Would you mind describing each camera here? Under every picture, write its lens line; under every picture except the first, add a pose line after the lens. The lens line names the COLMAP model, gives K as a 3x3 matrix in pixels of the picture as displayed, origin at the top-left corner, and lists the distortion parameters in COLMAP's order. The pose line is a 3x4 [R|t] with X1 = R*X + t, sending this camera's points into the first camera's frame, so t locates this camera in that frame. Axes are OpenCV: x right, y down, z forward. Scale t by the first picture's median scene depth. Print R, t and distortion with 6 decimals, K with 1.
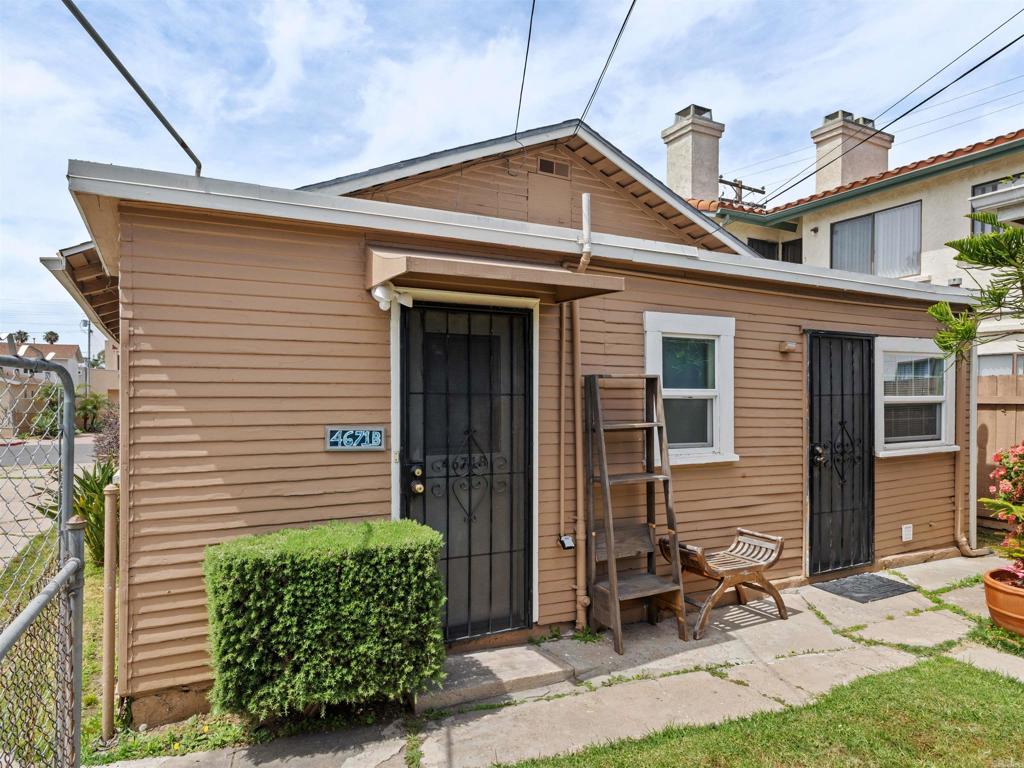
lens RADIAL K [[648.5, 0, 509.1], [0, 648.5, 388.8], [0, 0, 1]] dist [-0.032910, 0.001320]
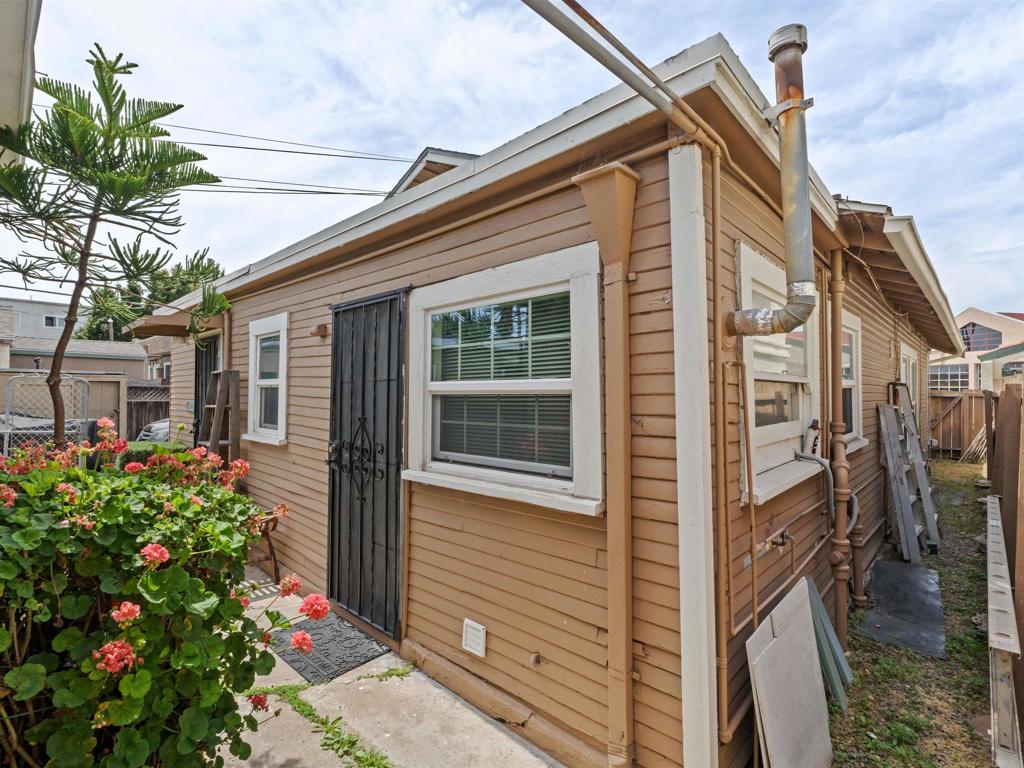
lens RADIAL K [[501.2, 0, 510.1], [0, 501.2, 378.6], [0, 0, 1]] dist [-0.005196, -0.001313]
pose [[0.321200, -0.029142, -0.946563, 1.100165], [0.005408, 0.999567, -0.028938, 0.023045], [0.946996, 0.004176, 0.321219, 0.950723]]
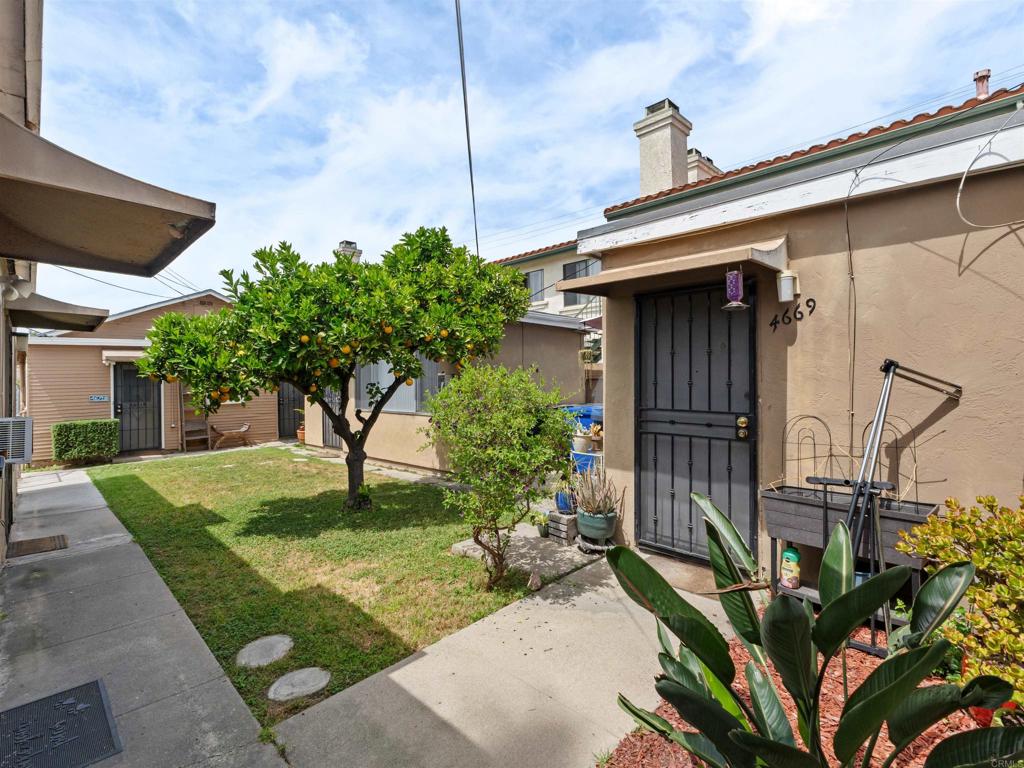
lens RADIAL K [[501.2, 0, 514.9], [0, 501.2, 379.0], [0, 0, 1]] dist [-0.005196, -0.001313]
pose [[0.960752, -0.014767, 0.277016, 0.879569], [0.012053, 0.999861, 0.011496, -0.028593], [-0.277148, -0.007706, 0.960796, -1.692826]]
